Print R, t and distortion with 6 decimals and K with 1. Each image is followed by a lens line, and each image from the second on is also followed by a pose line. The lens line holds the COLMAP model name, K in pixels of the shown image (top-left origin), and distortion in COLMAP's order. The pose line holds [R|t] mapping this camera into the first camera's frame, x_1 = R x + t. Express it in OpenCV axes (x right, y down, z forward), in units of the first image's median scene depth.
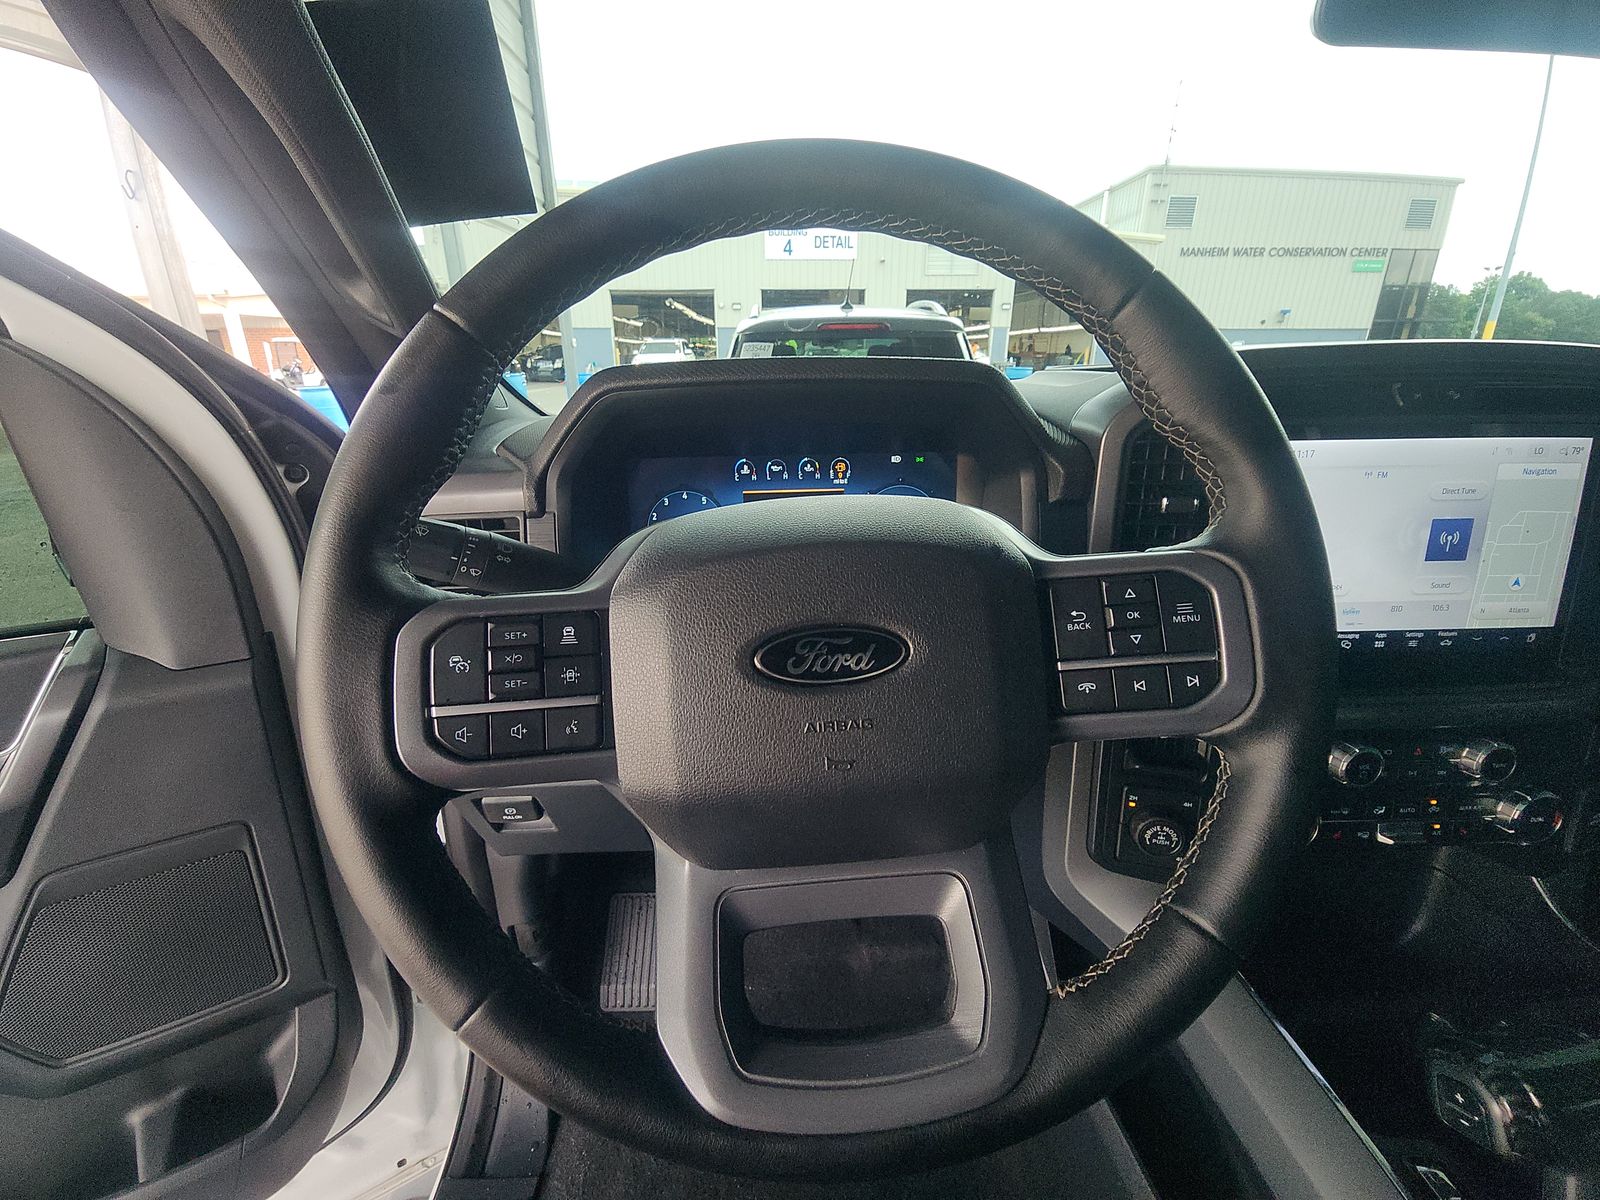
lens RADIAL K [[652.2, 0, 800.0], [0, 652.2, 600.0], [0, 0, 1]] dist [0.000375, -0.003448]
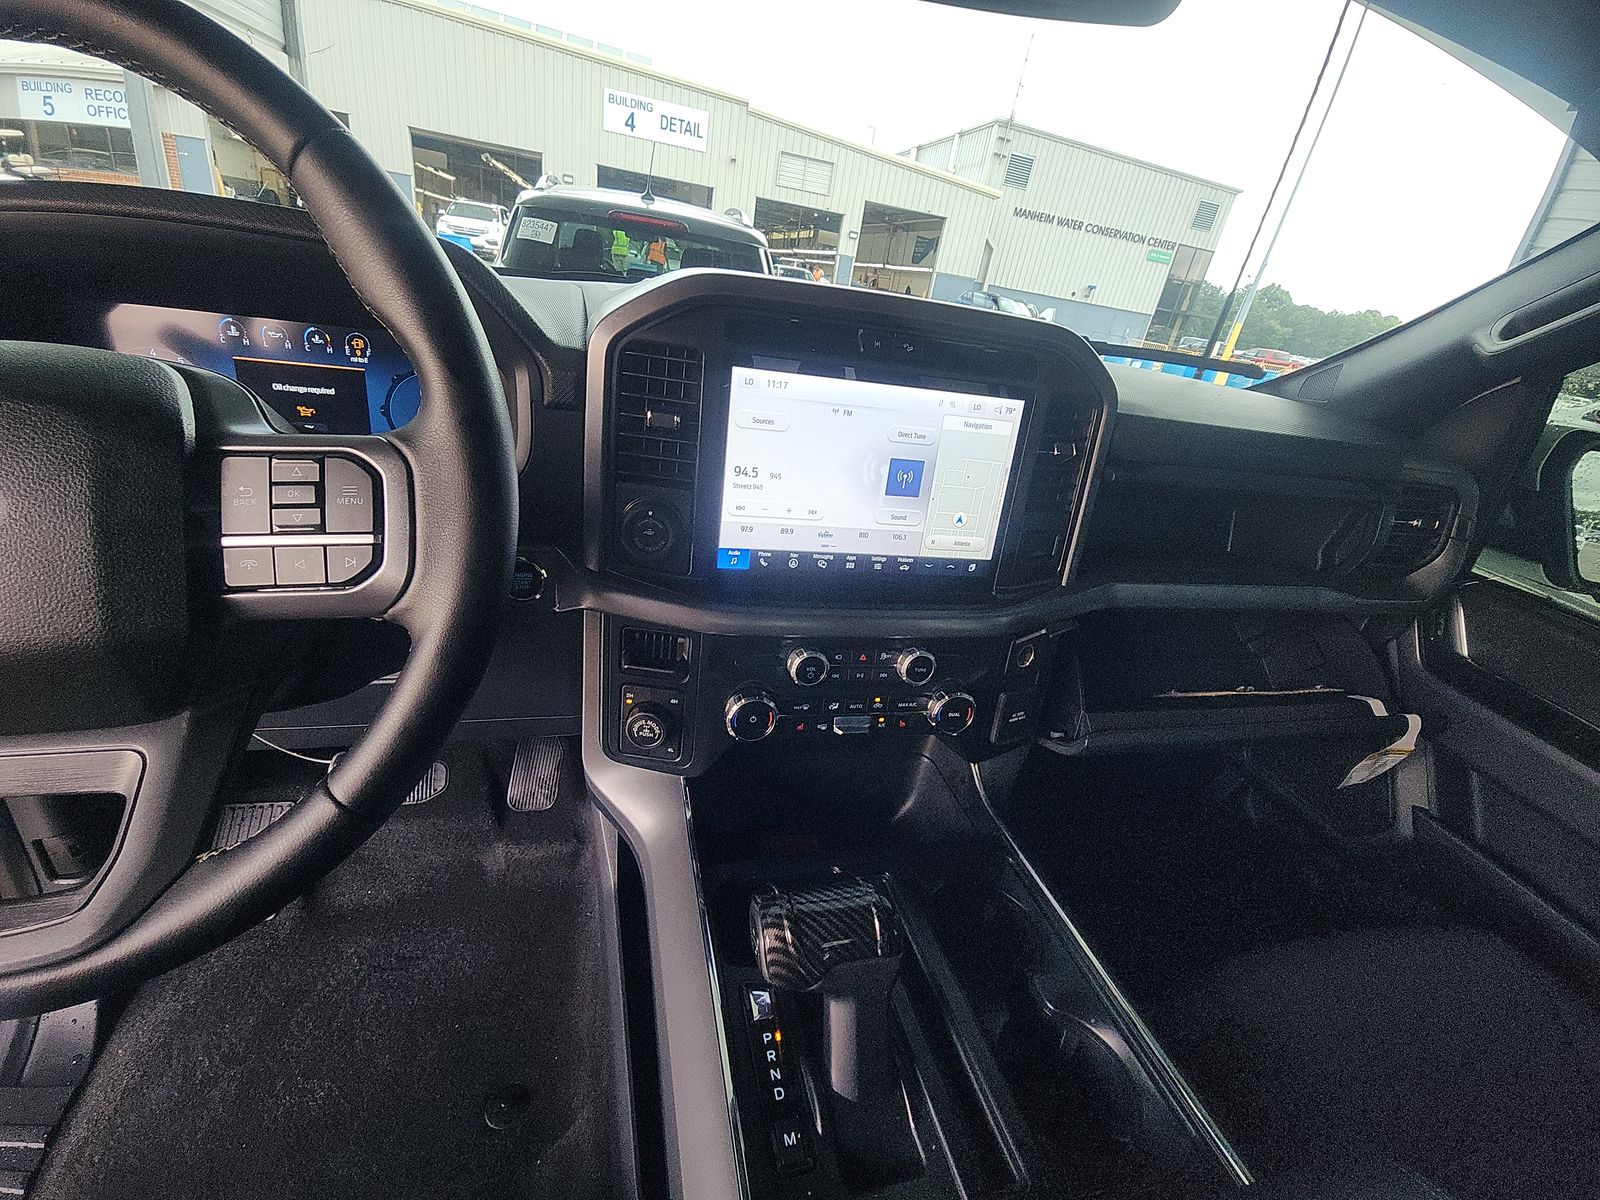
lens RADIAL K [[646.7, 0, 800.0], [0, 646.7, 600.0], [0, 0, 1]] dist [0.012644, -0.015445]
pose [[0.965634, 0.041984, 0.256492, 0.382909], [-0.072239, 0.991337, 0.109695, 0.006916], [-0.249664, -0.124454, 0.960302, -0.060439]]
